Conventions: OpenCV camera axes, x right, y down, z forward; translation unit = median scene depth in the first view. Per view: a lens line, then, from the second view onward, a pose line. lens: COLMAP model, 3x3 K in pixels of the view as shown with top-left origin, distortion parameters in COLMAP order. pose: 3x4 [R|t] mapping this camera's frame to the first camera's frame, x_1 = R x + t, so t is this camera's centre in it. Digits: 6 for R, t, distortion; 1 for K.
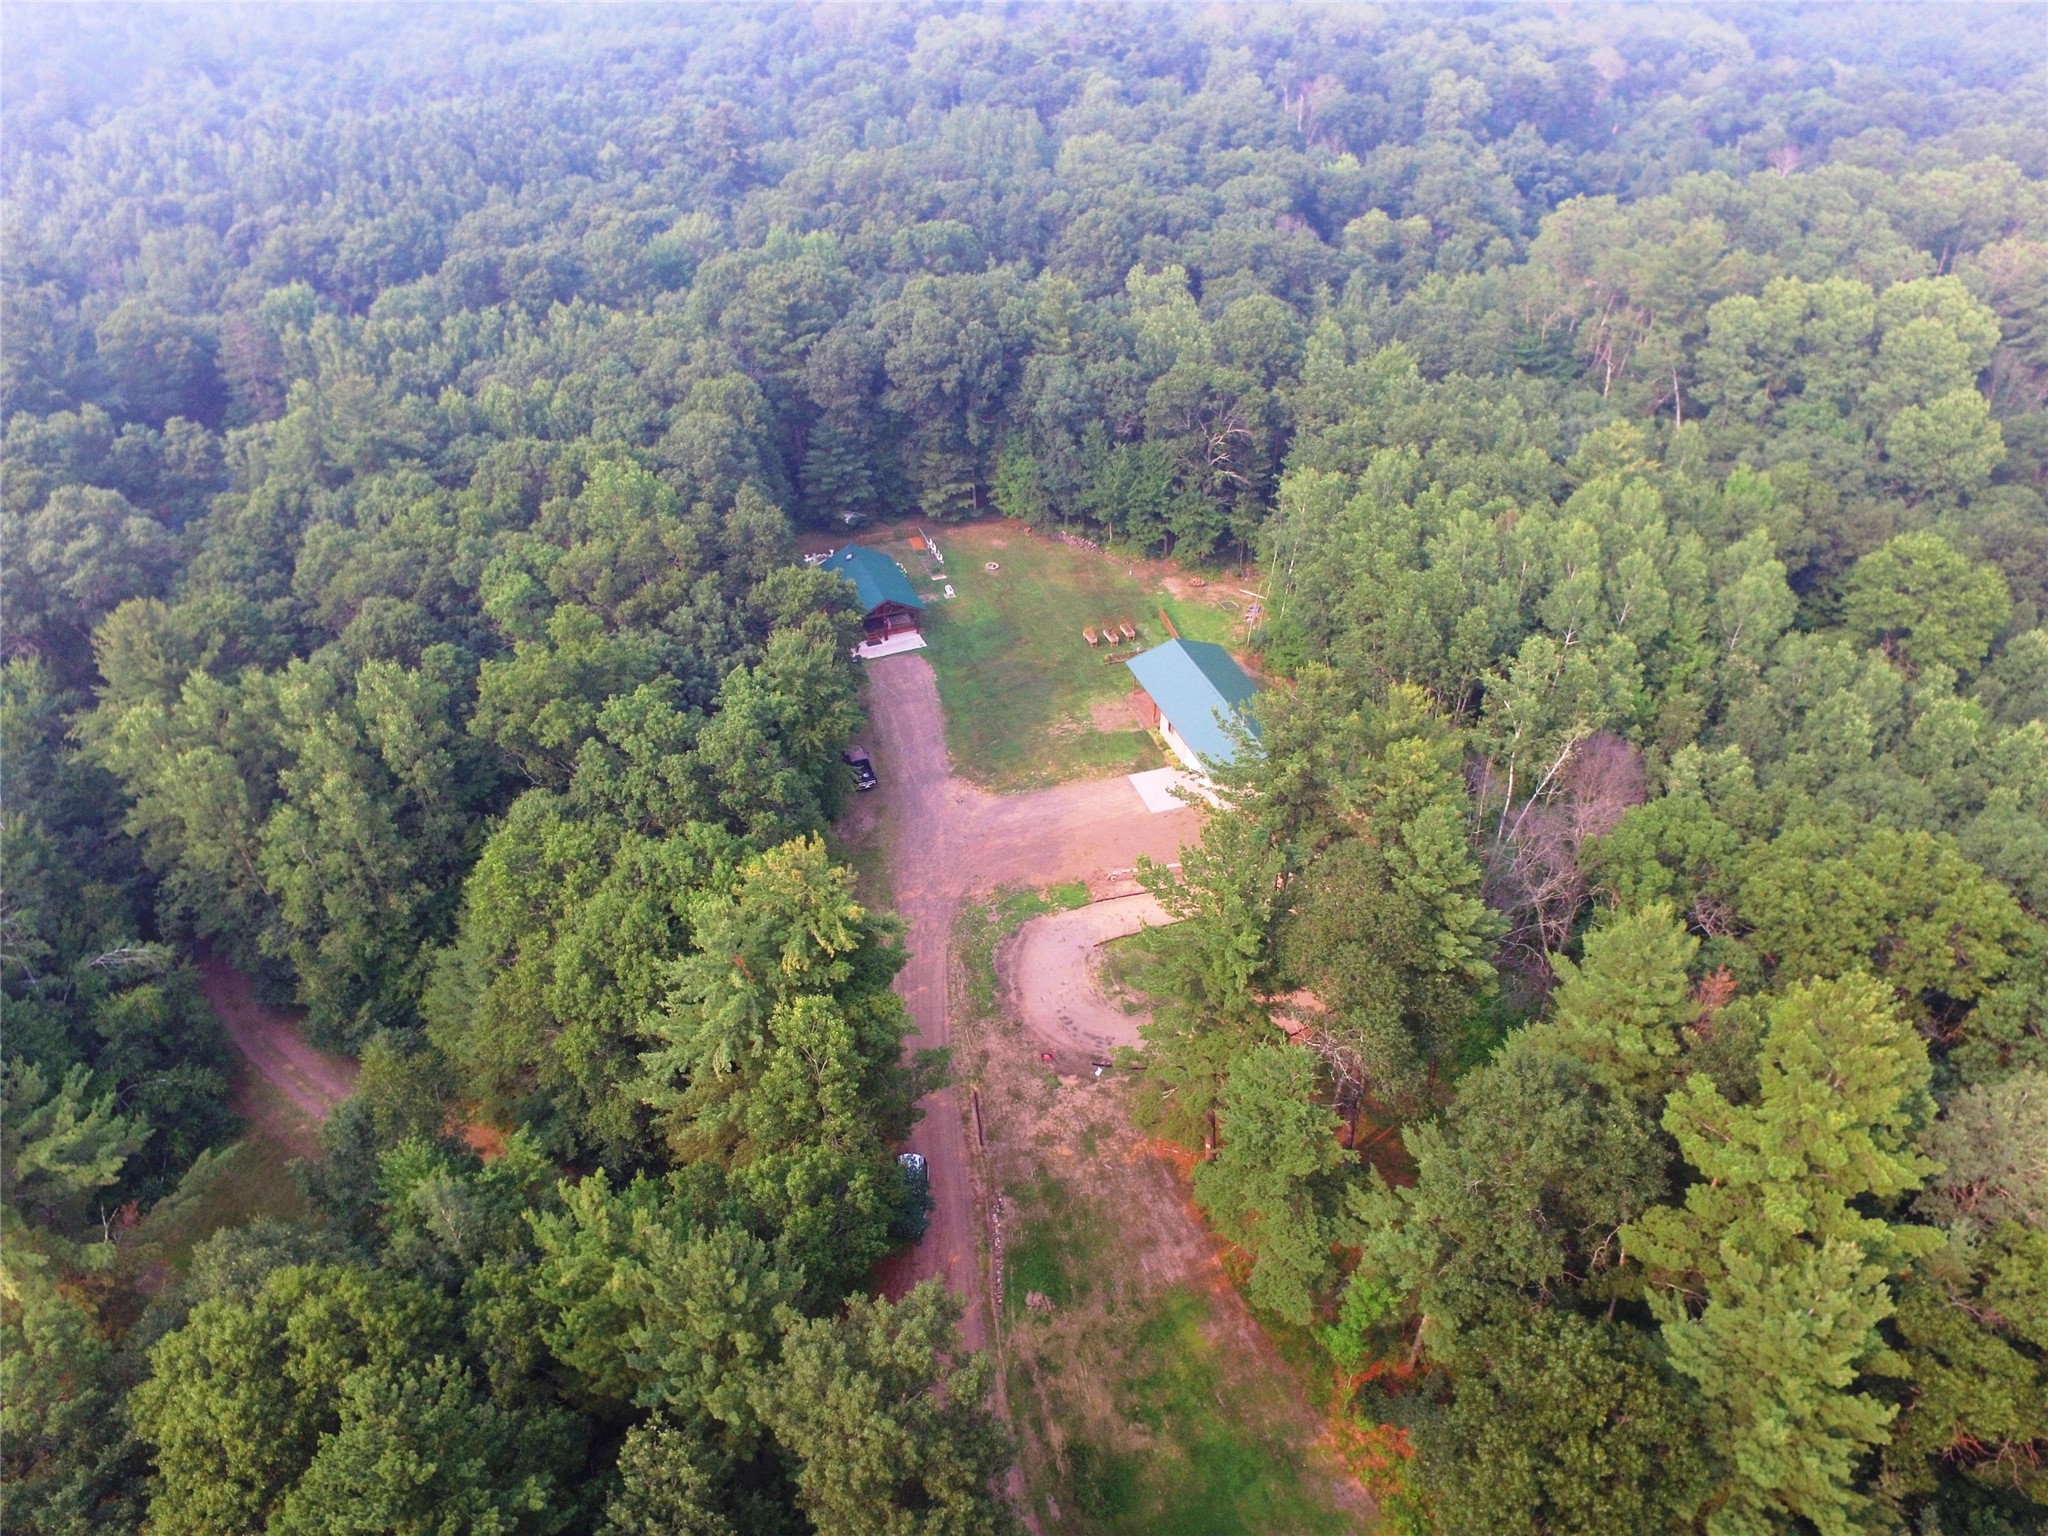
lens RADIAL K [[1386.2, 0, 1024.0], [0, 1386.2, 794.7], [0, 0, 1]] dist [-0.119774, 0.088501]
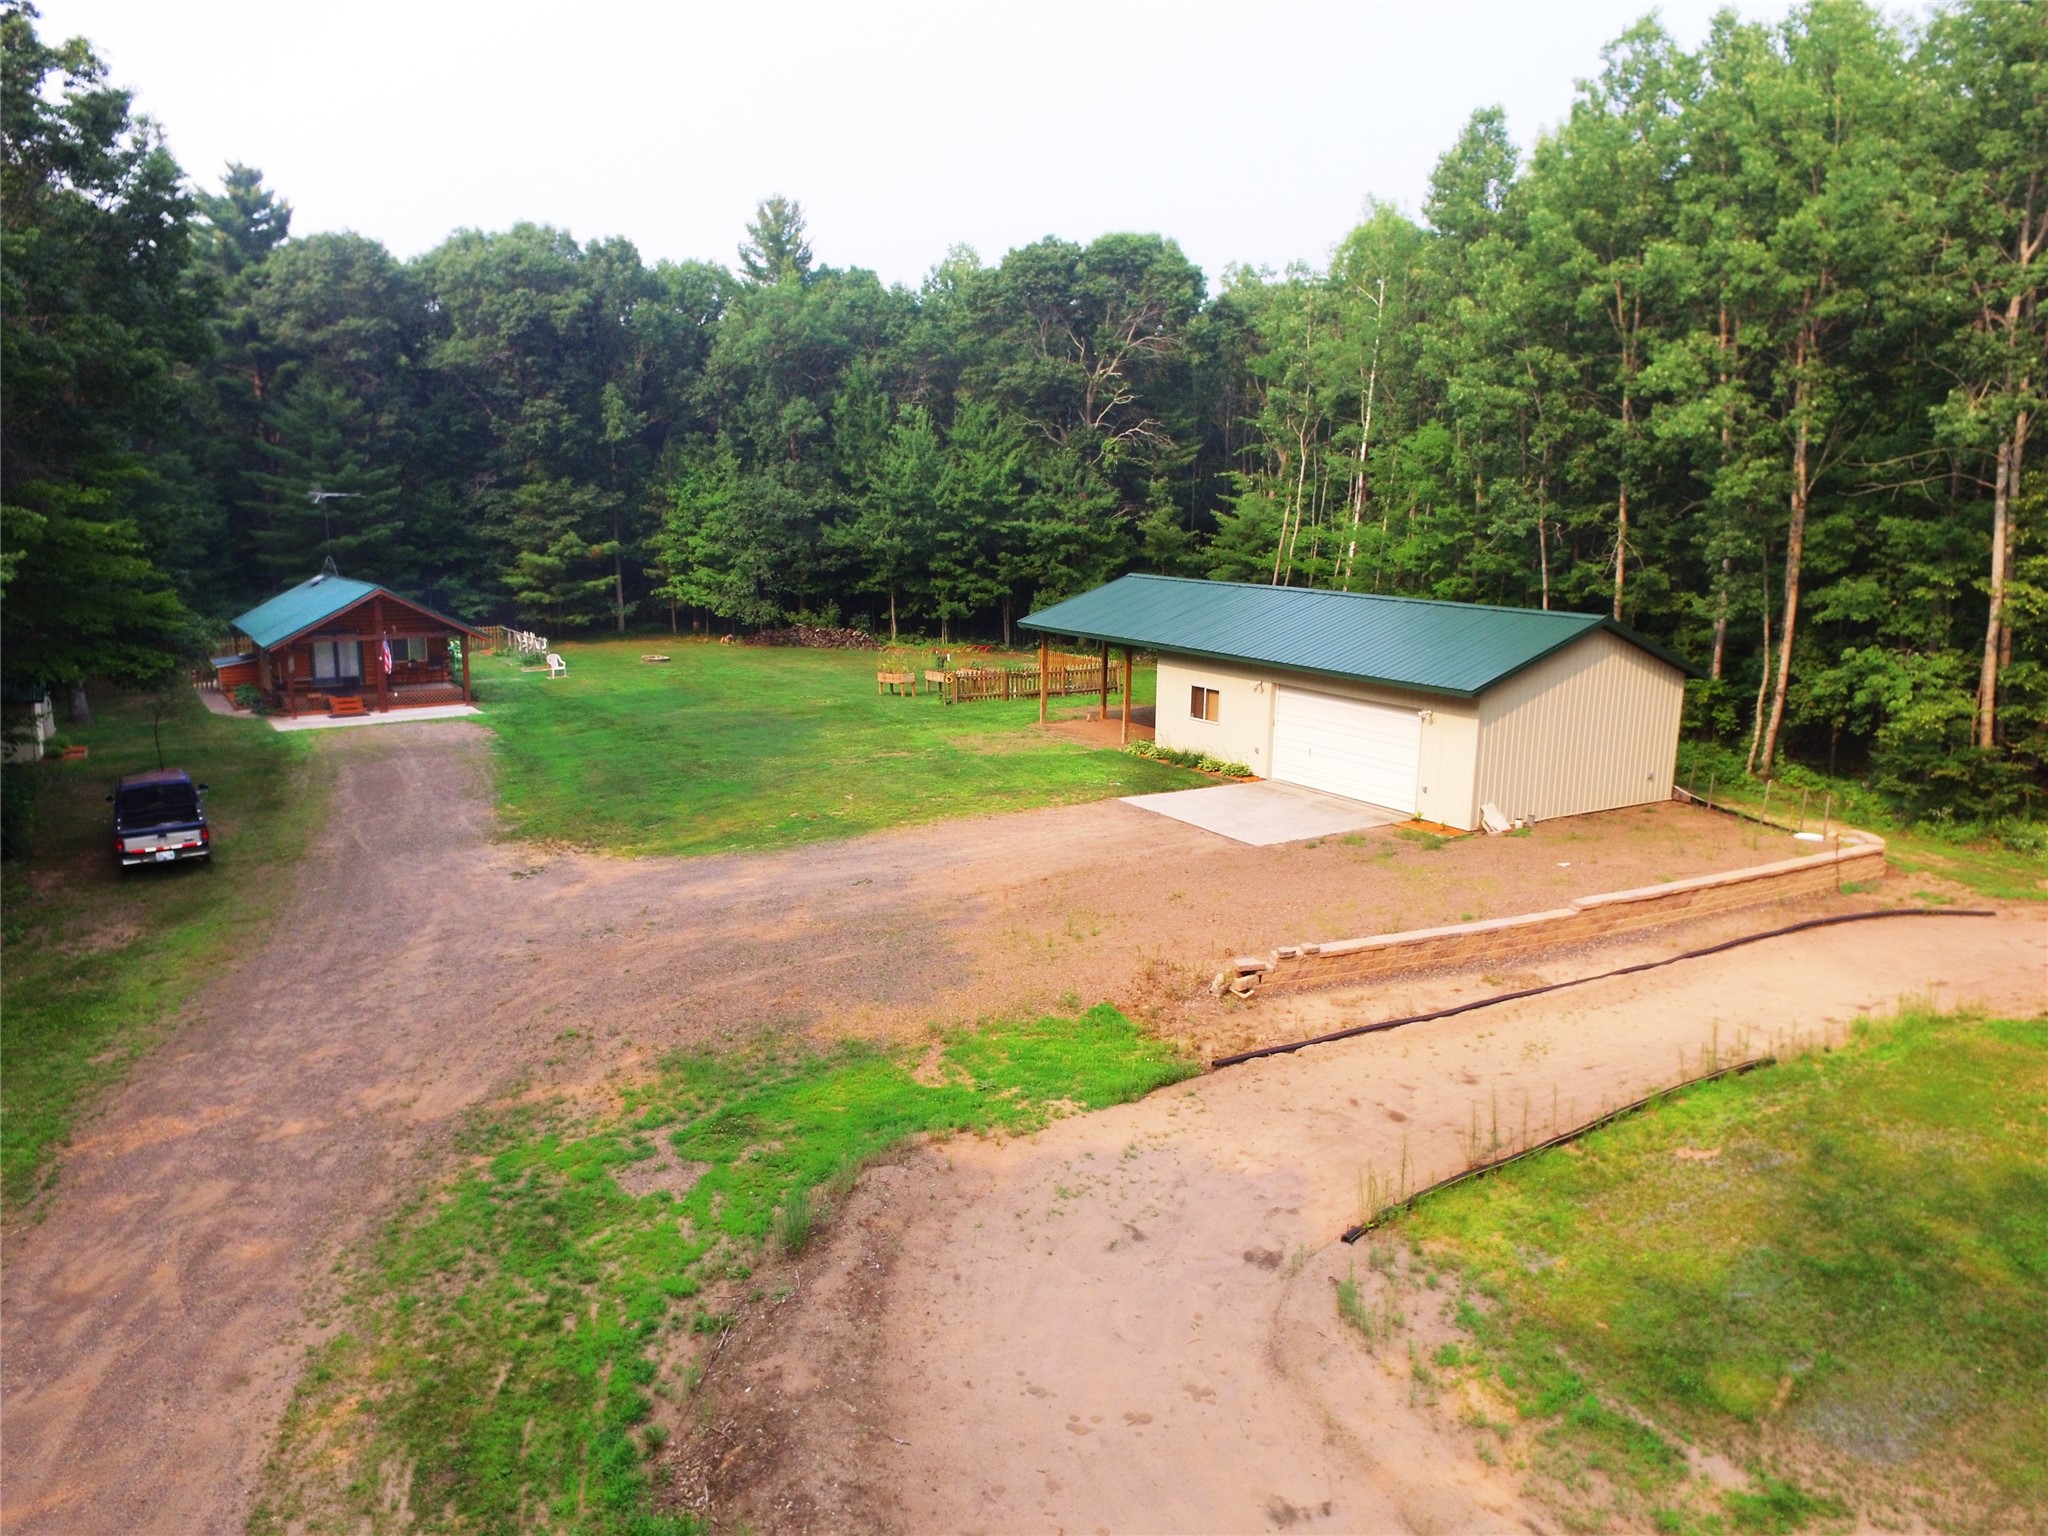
lens RADIAL K [[1386.2, 0, 1024.0], [0, 1386.2, 794.7], [0, 0, 1]] dist [-0.119774, 0.088501]
pose [[0.971735, -0.027199, 0.234502, -0.013097], [0.123602, 0.904926, -0.407224, 0.091752], [-0.201131, 0.424698, 0.882710, 0.643207]]
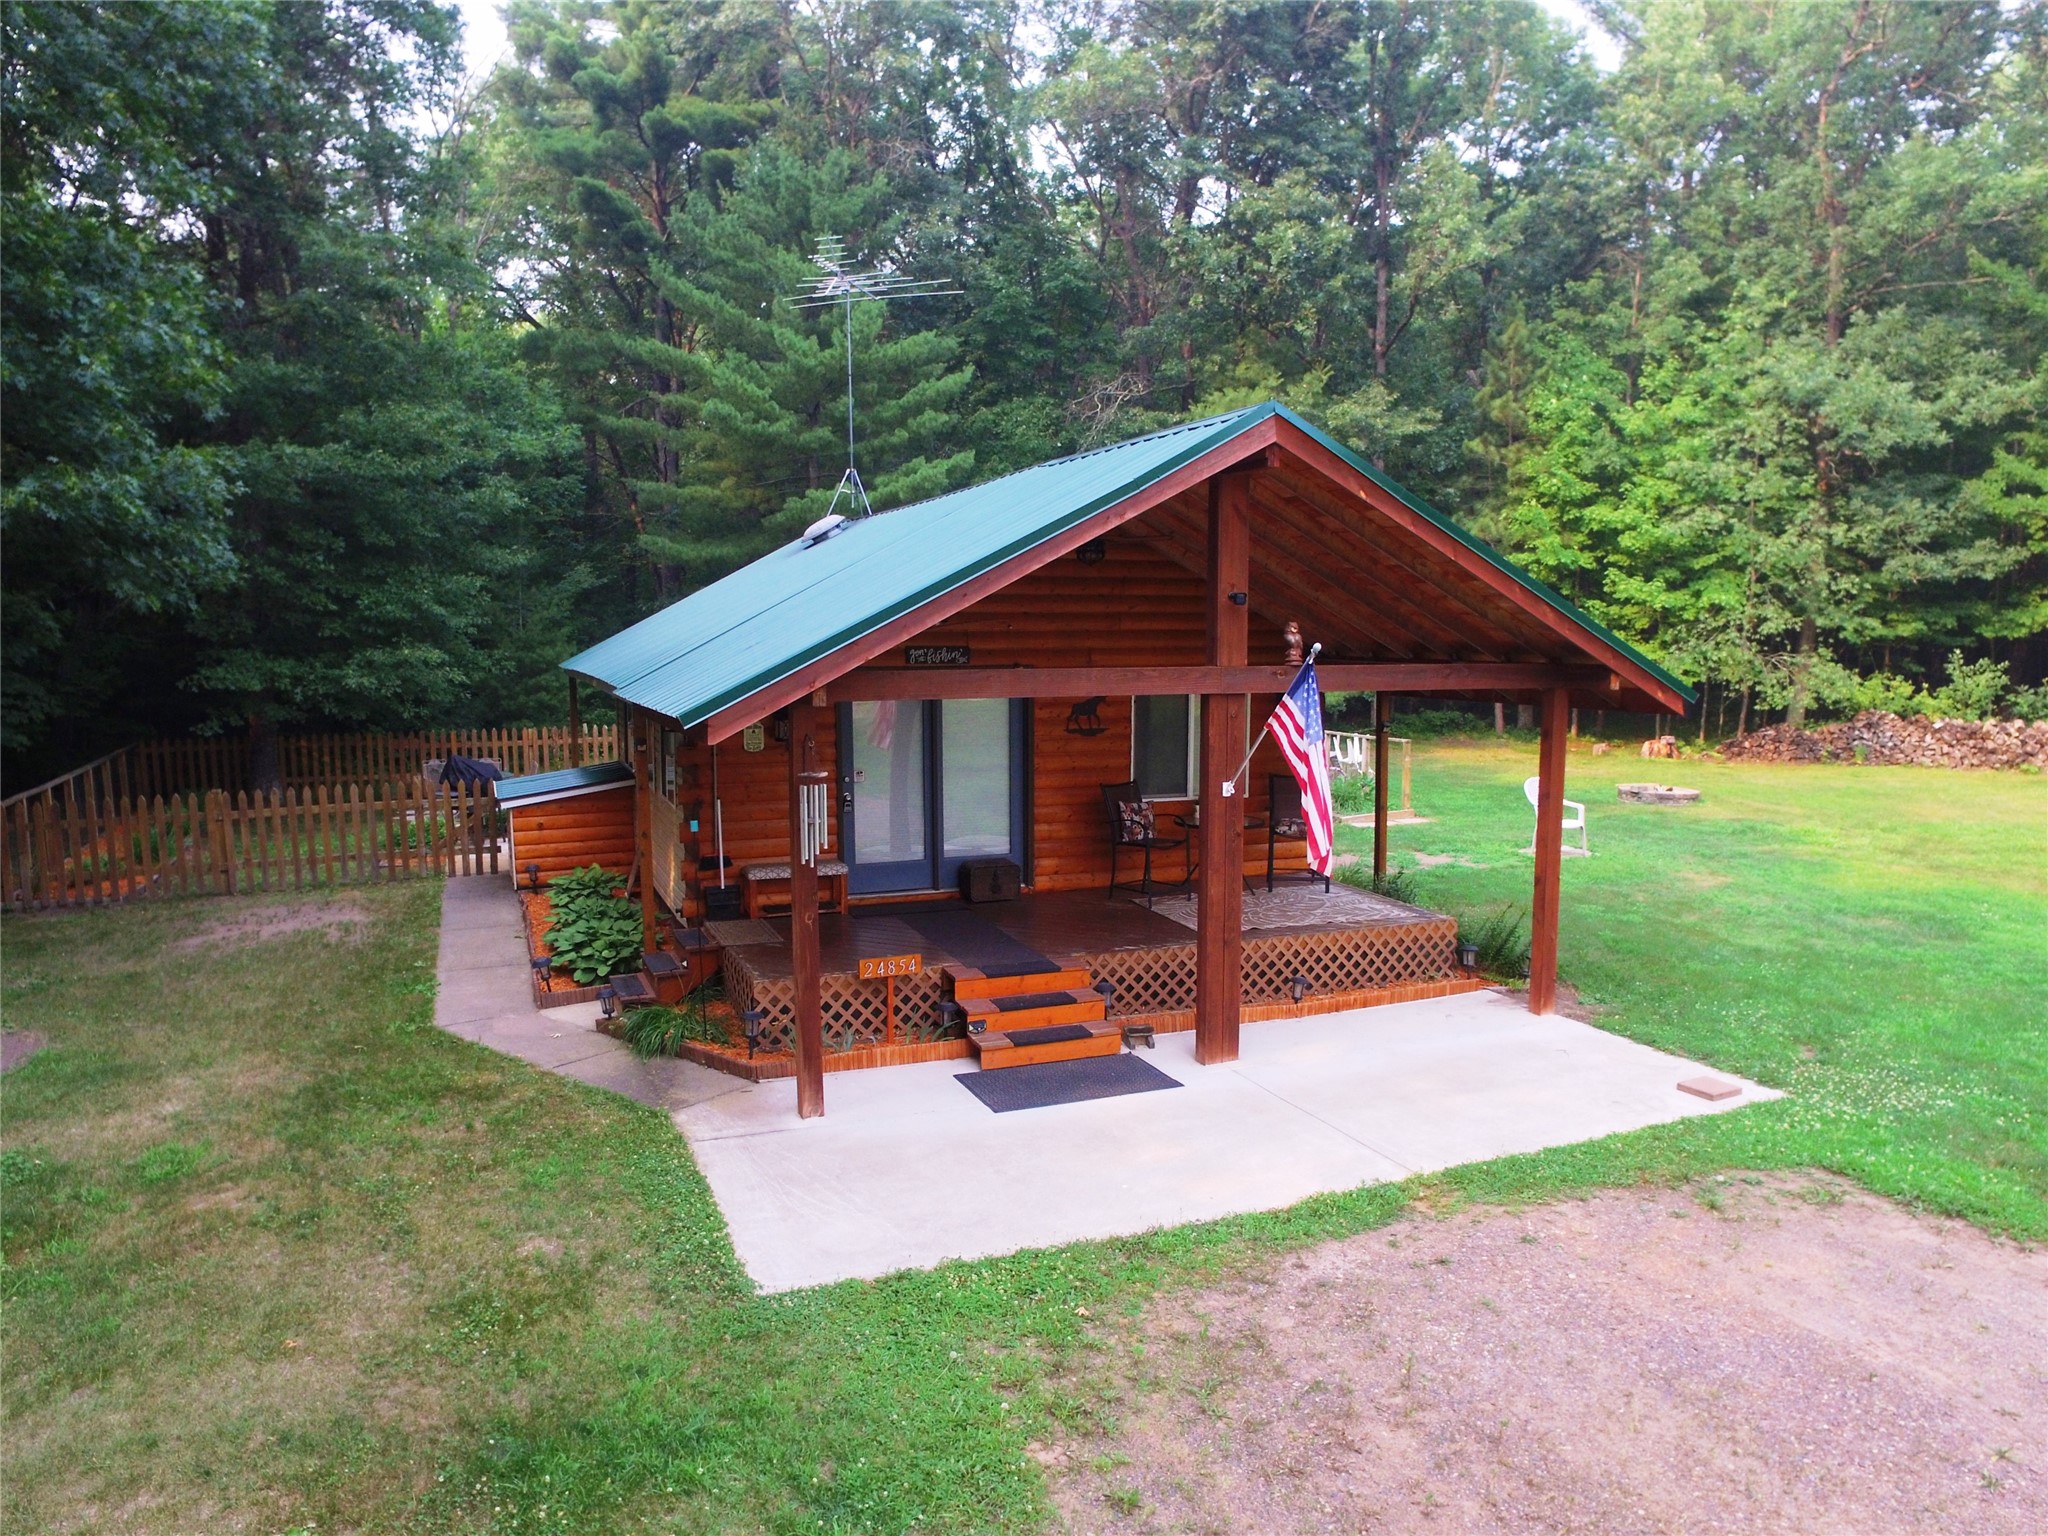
lens RADIAL K [[1440.1, 0, 1024.0], [0, 1440.1, 768.0], [0, 0, 1]] dist [-0.120507, 0.099643]
pose [[0.999994, 0.002319, -0.002503, -0.112282], [-0.003280, 0.855795, -0.517305, -0.084424], [0.000943, 0.517310, 0.855797, 0.937778]]
